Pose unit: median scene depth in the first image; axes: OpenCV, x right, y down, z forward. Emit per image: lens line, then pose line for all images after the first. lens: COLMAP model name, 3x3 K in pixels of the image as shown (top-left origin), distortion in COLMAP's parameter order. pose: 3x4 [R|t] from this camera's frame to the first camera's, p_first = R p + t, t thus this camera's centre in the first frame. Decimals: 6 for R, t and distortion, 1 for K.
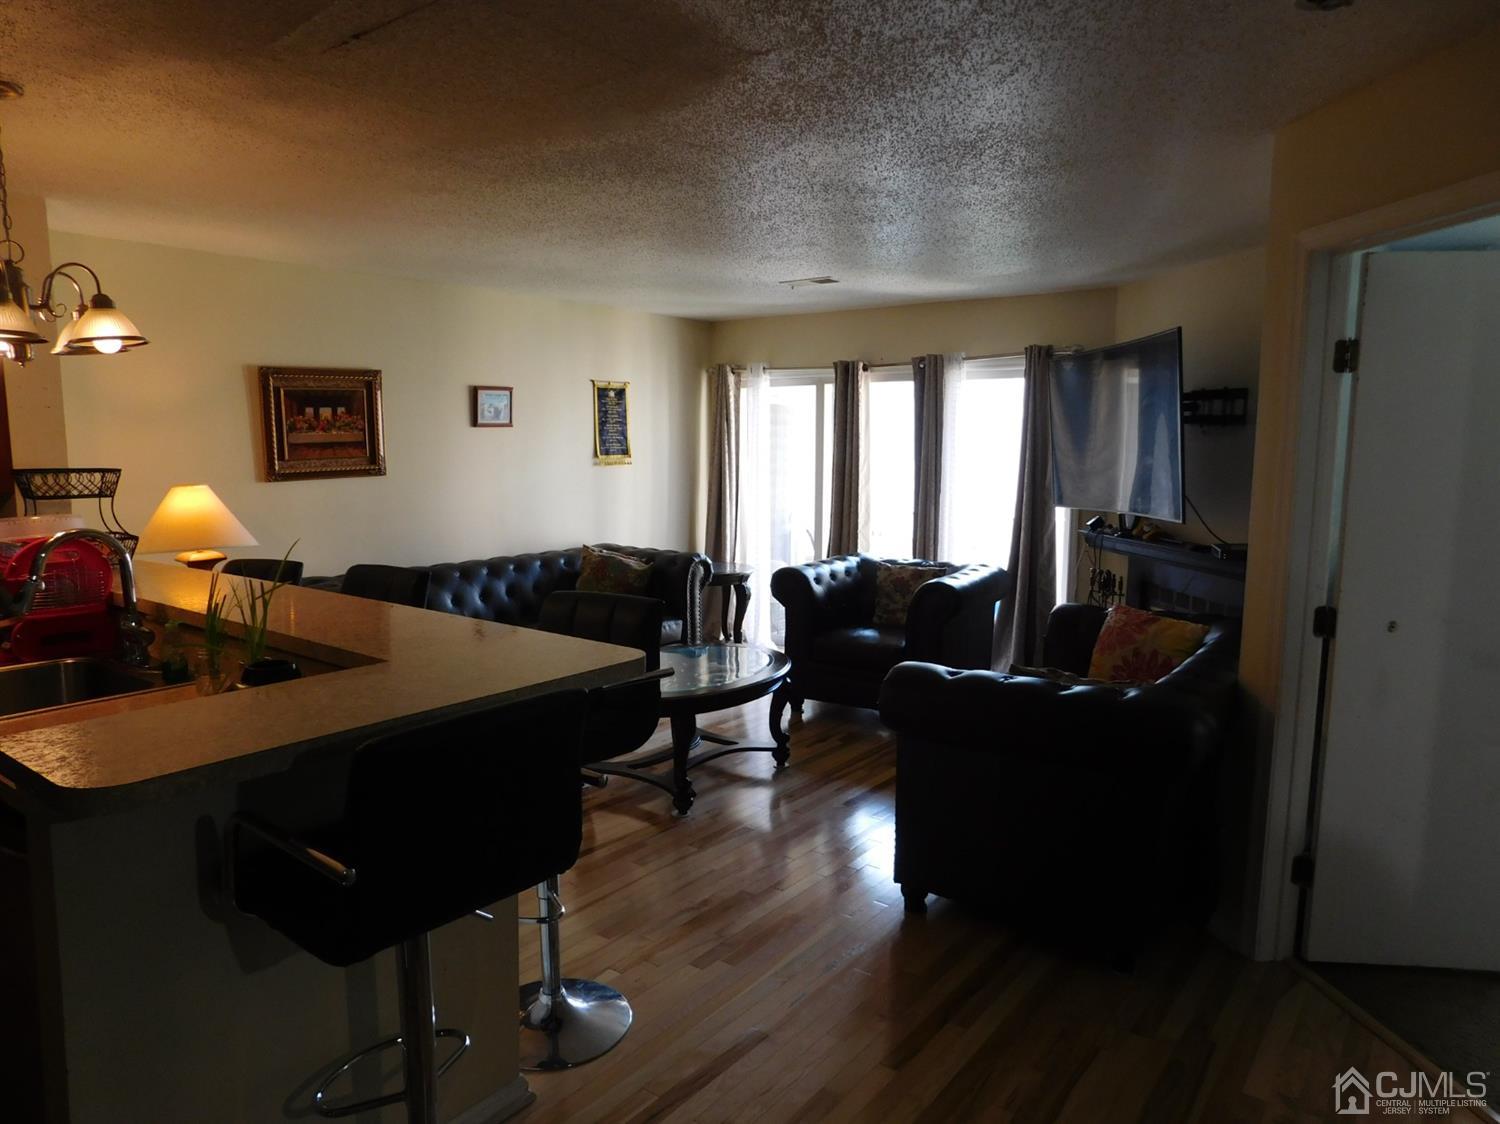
lens RADIAL K [[989.6, 0, 752.6], [0, 989.6, 561.0], [0, 0, 1]] dist [-0.078133, 0.065427]
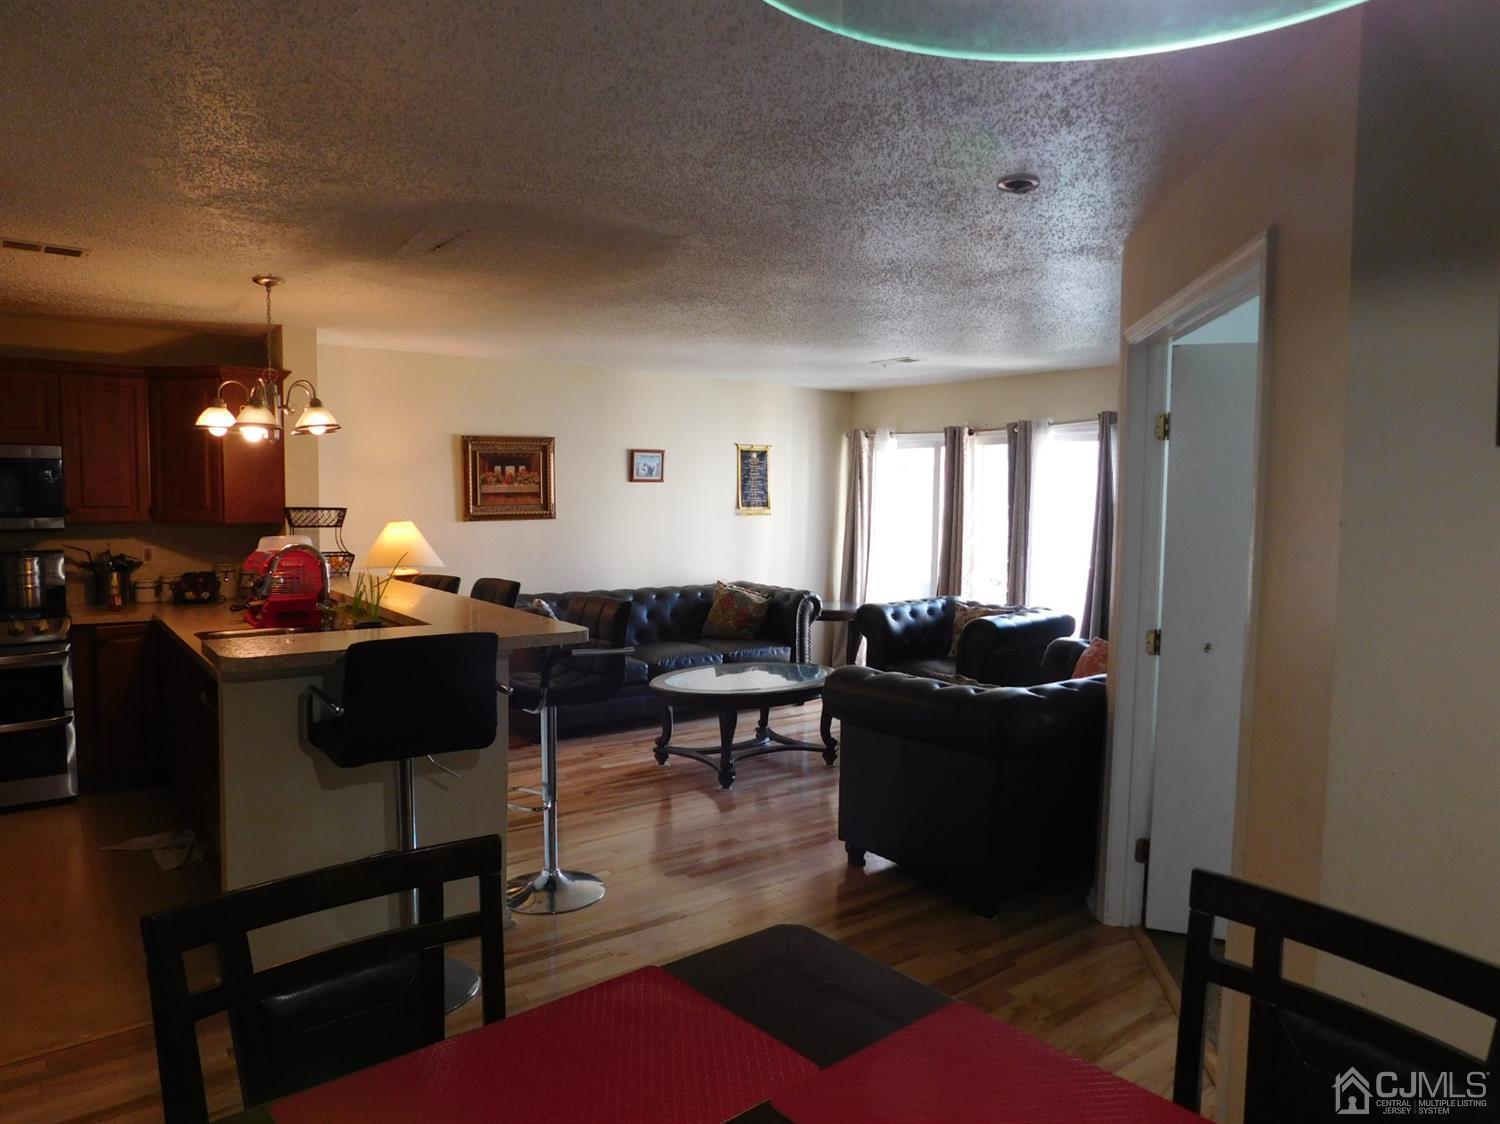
lens RADIAL K [[989.6, 0, 752.6], [0, 989.6, 561.0], [0, 0, 1]] dist [-0.078133, 0.065427]
pose [[0.962766, 0.027449, -0.268939, 0.230035], [-0.042903, 0.997738, -0.051752, 0.023921], [0.266910, 0.061363, 0.961766, -0.173470]]
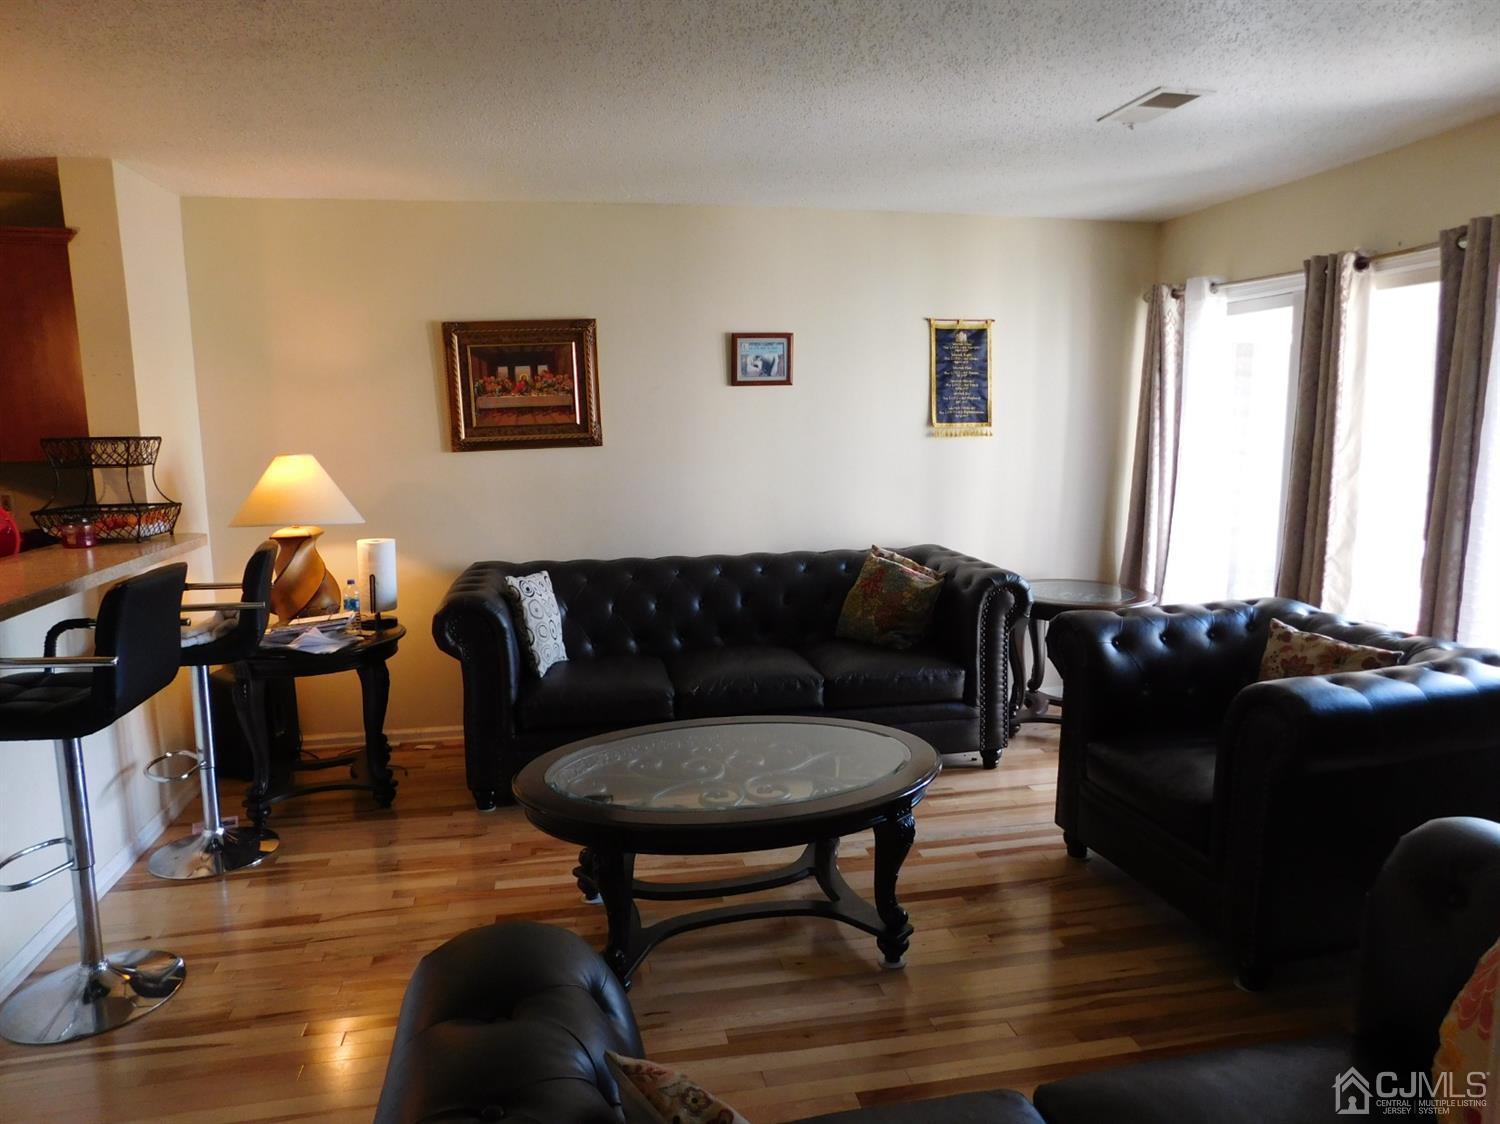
lens RADIAL K [[989.6, 0, 752.6], [0, 989.6, 561.0], [0, 0, 1]] dist [-0.078133, 0.065427]
pose [[0.749751, 0.087917, -0.655853, 0.291197], [-0.069164, 0.996118, 0.054464, -0.046146], [0.658095, 0.004527, 0.752921, 0.469553]]
